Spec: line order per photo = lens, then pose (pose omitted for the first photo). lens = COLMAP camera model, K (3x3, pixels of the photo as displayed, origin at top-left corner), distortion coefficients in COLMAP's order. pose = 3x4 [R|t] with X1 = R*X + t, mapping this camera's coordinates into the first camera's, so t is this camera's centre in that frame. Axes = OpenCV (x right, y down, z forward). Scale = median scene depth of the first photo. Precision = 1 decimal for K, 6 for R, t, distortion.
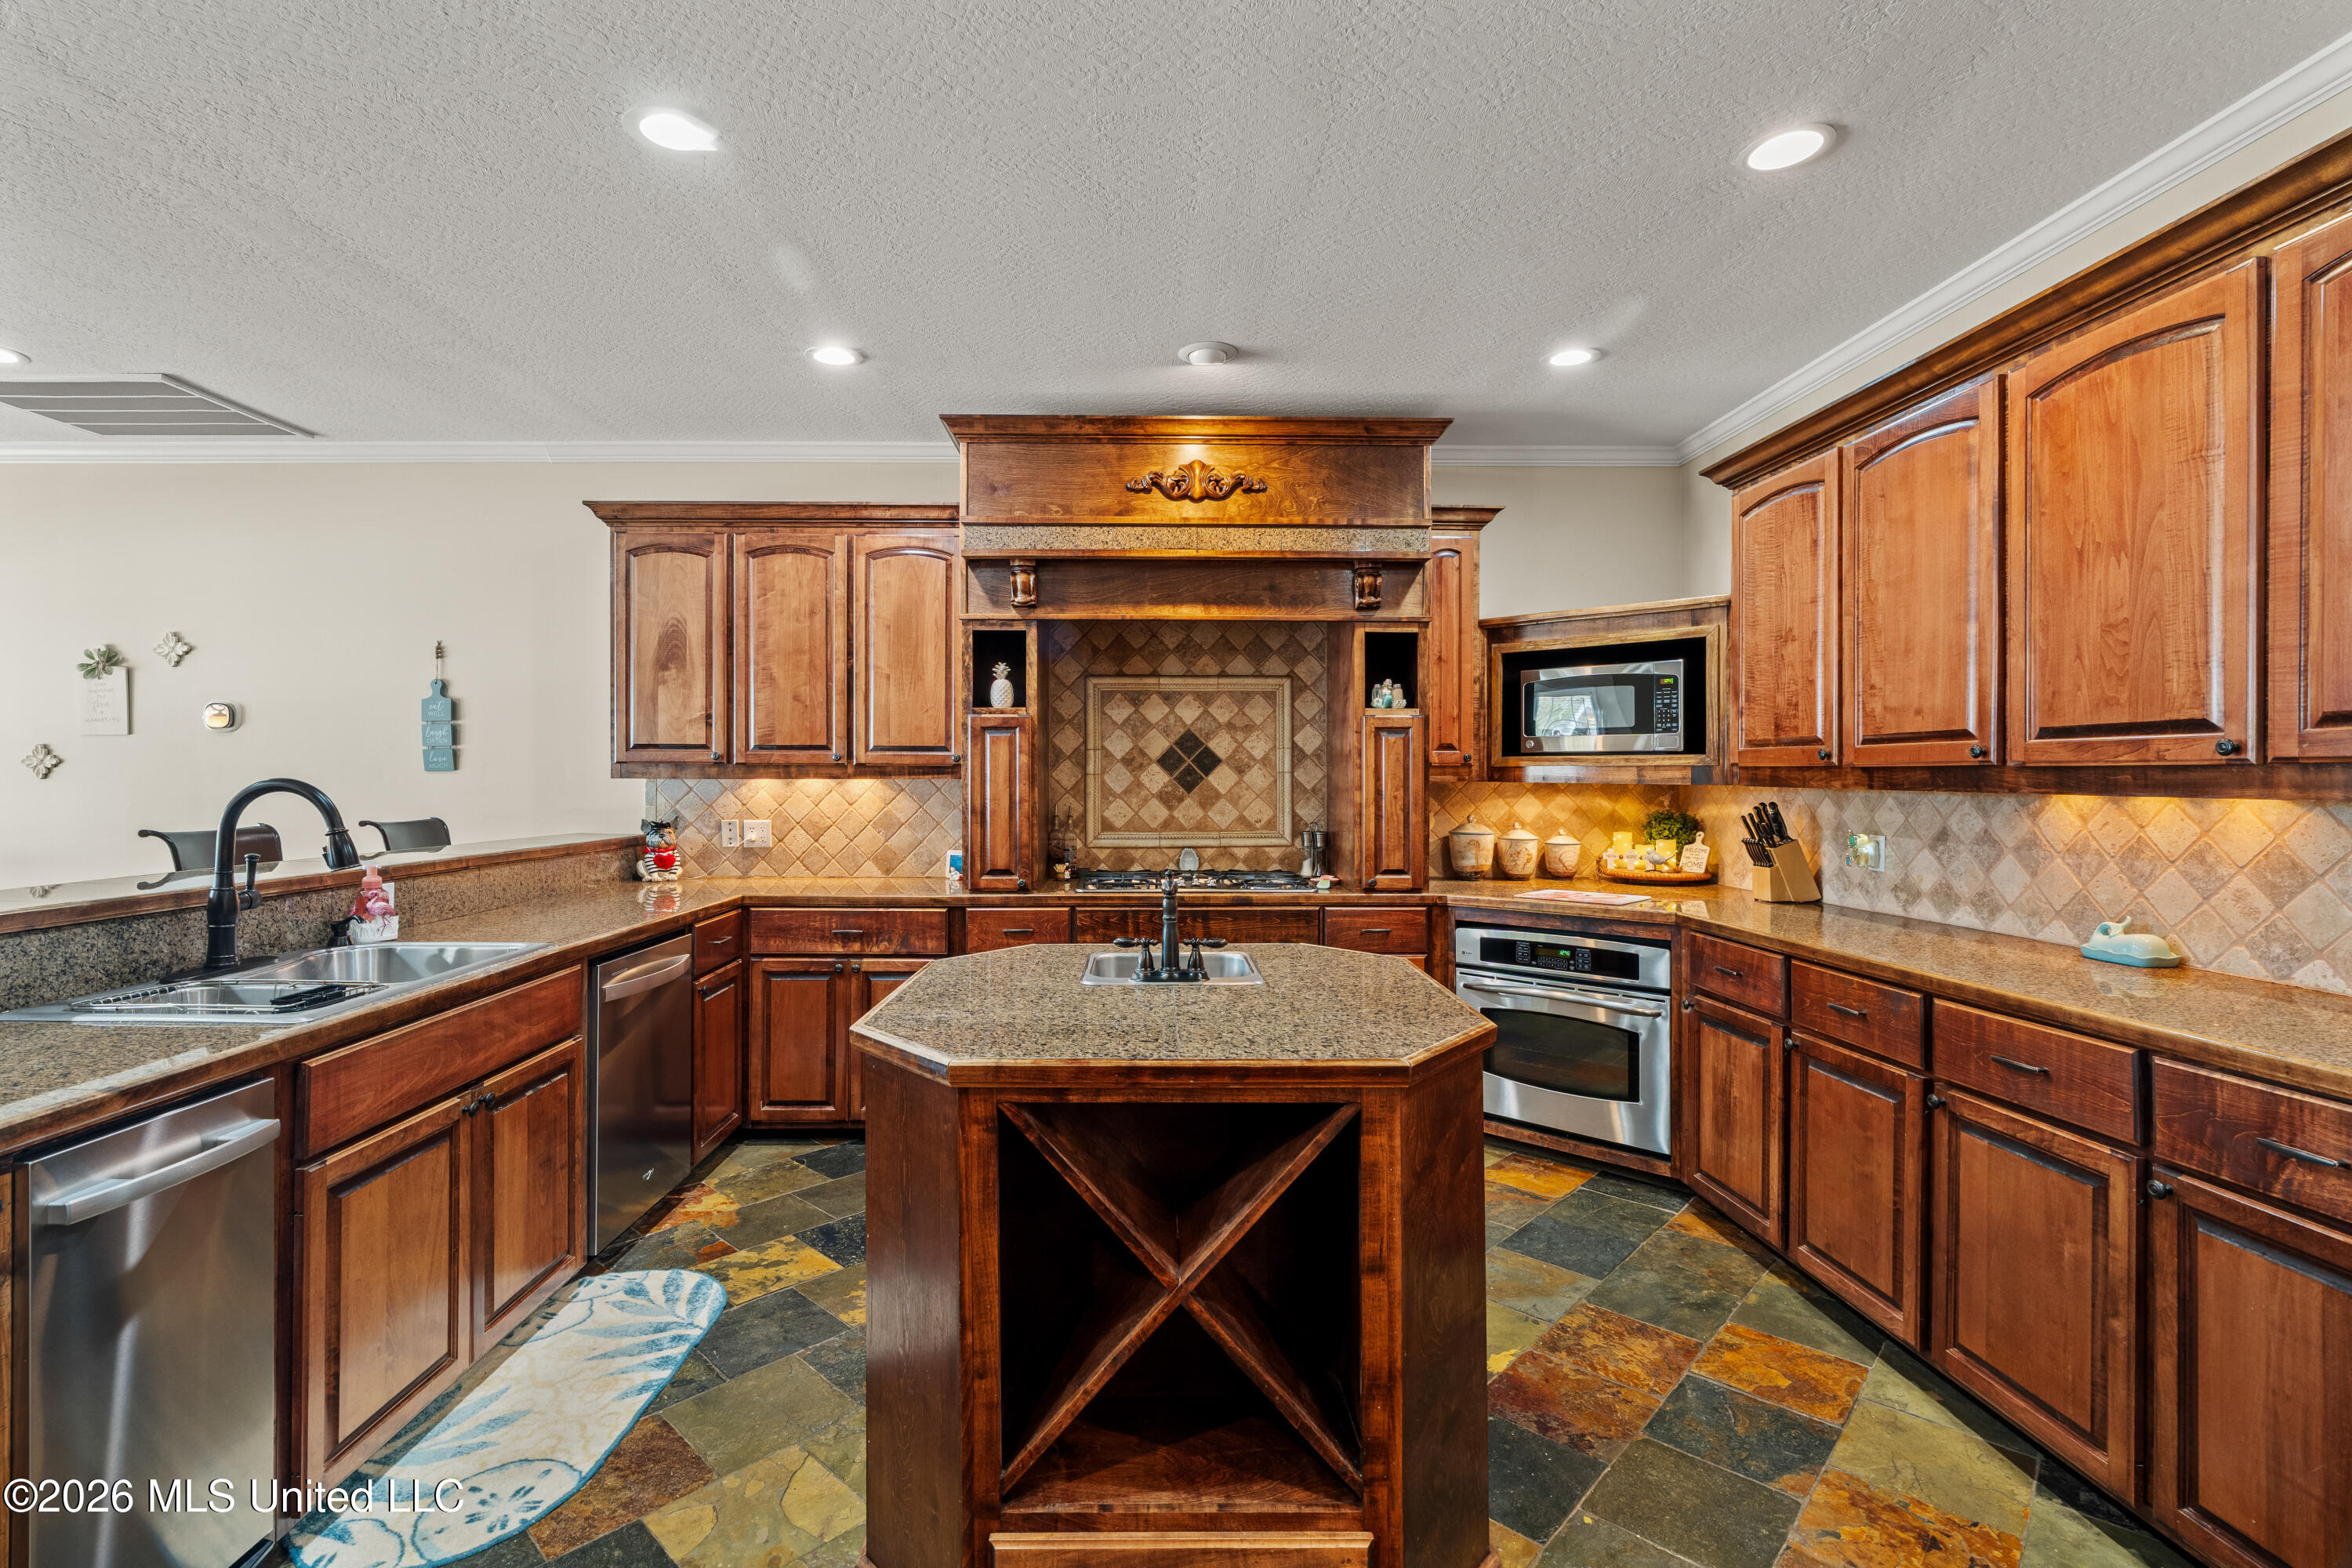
lens RADIAL K [[1066.5, 0, 1161.1], [0, 1066.5, 777.7], [0, 0, 1]] dist [-0.004164, 0.000171]
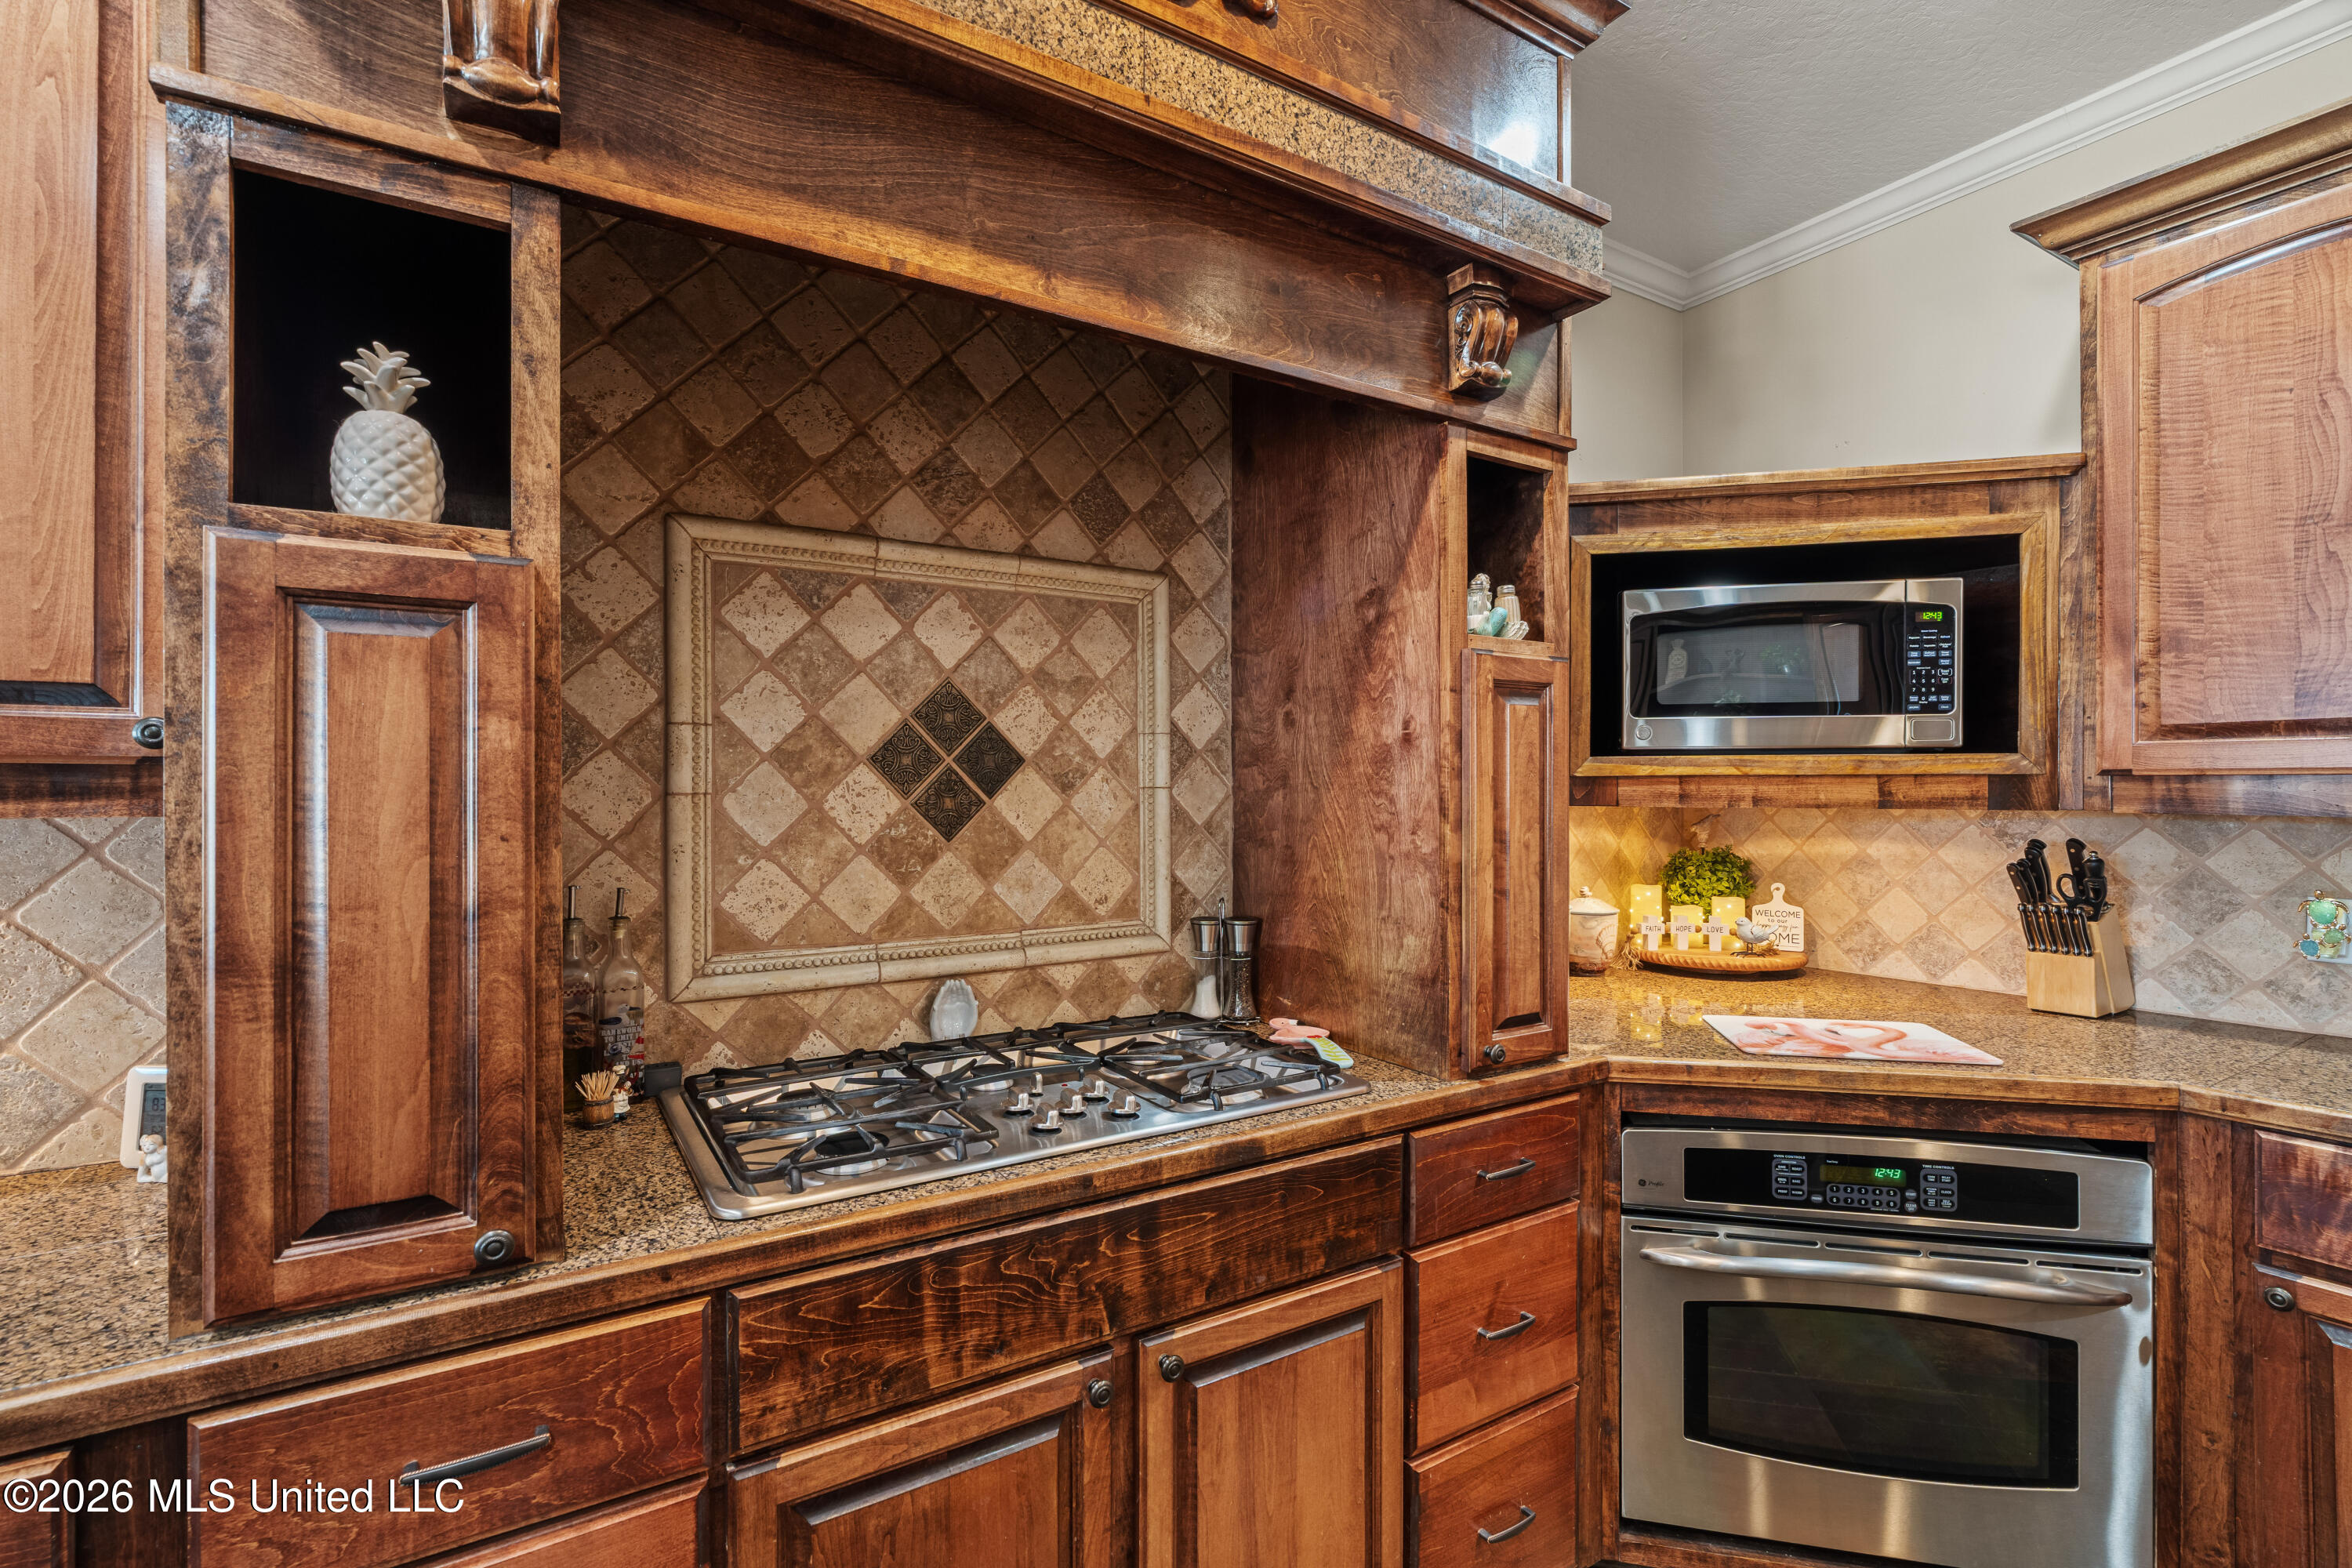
lens RADIAL K [[1048.7, 0, 1163.5], [0, 1048.7, 784.9], [0, 0, 1]] dist [-0.004872, -0.000113]
pose [[0.863005, 0.000163, 0.505196, -0.113579], [0.003861, 0.999969, -0.006918, -0.003575], [-0.505181, 0.007921, 0.862977, 0.682882]]
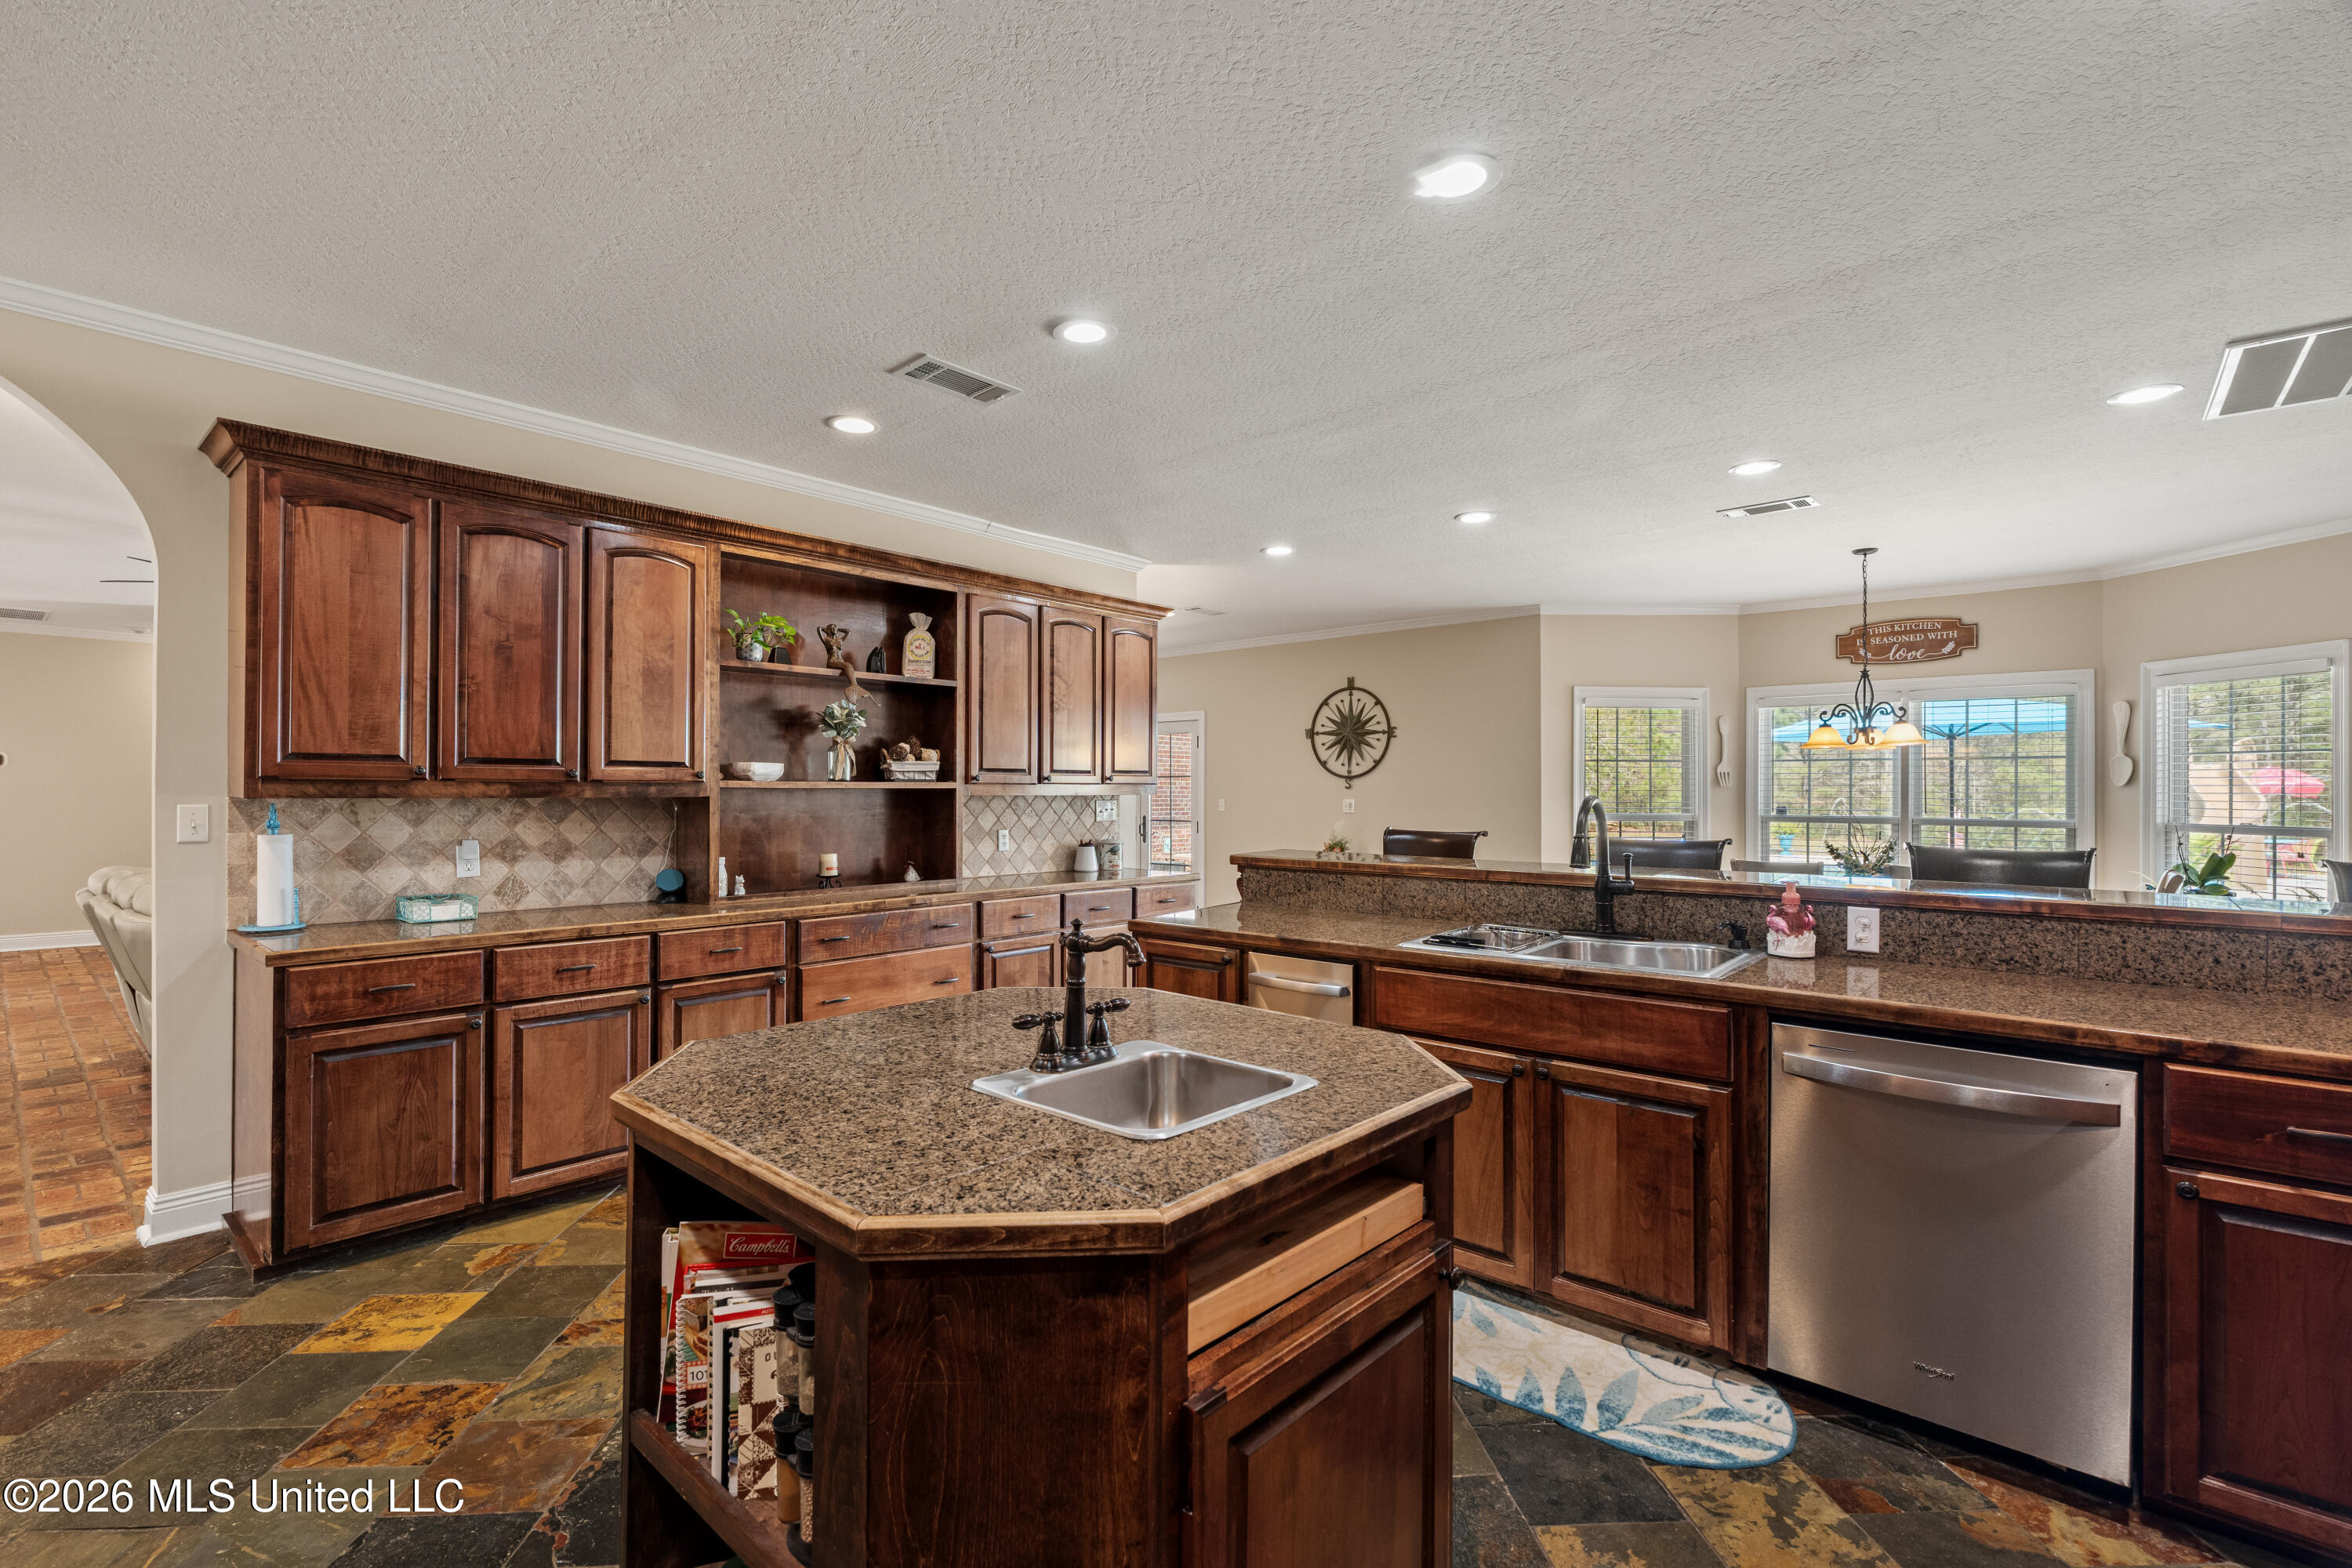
lens RADIAL K [[1055.8, 0, 1156.4], [0, 1055.8, 786.8], [0, 0, 1]] dist [-0.001593, 0.000217]
pose [[-0.683081, -0.003603, -0.730334, 0.279496], [-0.005160, 0.999987, -0.000108, -0.004147], [0.730324, 0.003695, -0.683091, 0.834270]]
